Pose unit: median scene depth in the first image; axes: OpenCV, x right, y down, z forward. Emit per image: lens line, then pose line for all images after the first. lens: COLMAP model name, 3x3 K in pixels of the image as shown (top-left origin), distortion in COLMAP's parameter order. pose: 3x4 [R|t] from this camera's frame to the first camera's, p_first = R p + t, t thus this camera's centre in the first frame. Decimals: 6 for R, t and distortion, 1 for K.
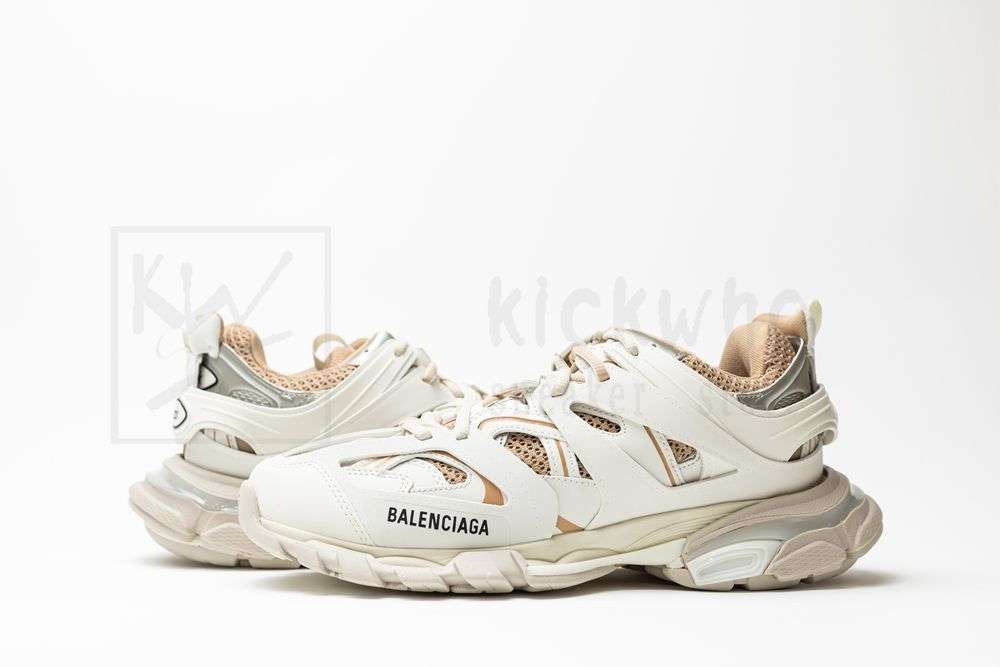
lens RADIAL K [[1492.8, 0, 500.0], [0, 1492.8, 333.5], [0, 0, 1]] dist [0.012813, 0.046698]
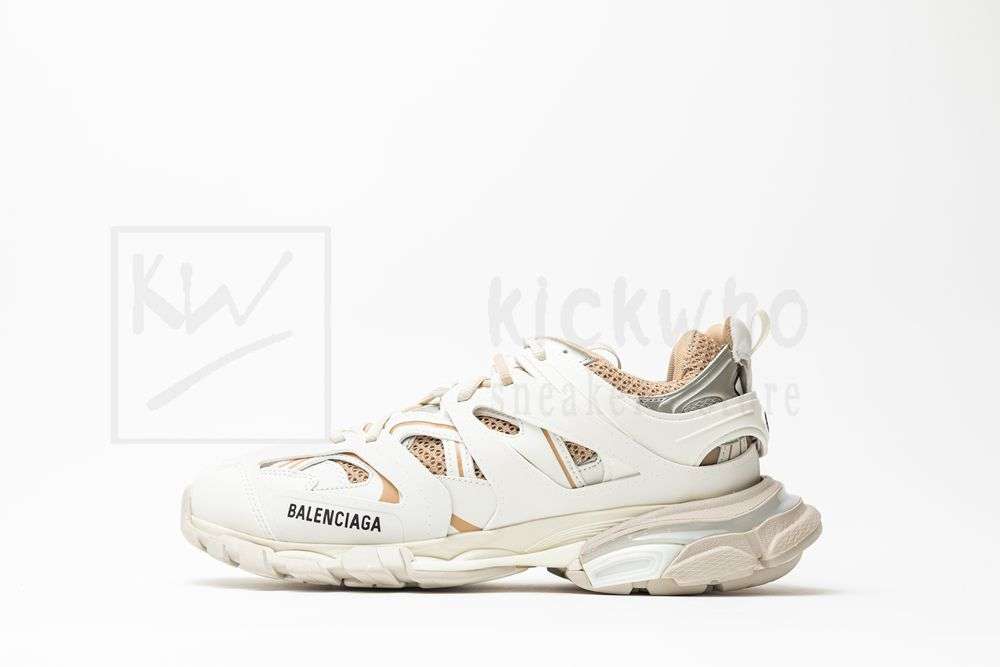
lens RADIAL K [[1492.8, 0, 500.0], [0, 1492.8, 333.5], [0, 0, 1]] dist [0.012813, 0.046698]
pose [[0.968780, -0.021357, -0.246999, 0.321136], [0.006384, 0.998101, -0.061264, 0.059744], [0.247838, 0.057774, 0.967077, 0.008831]]
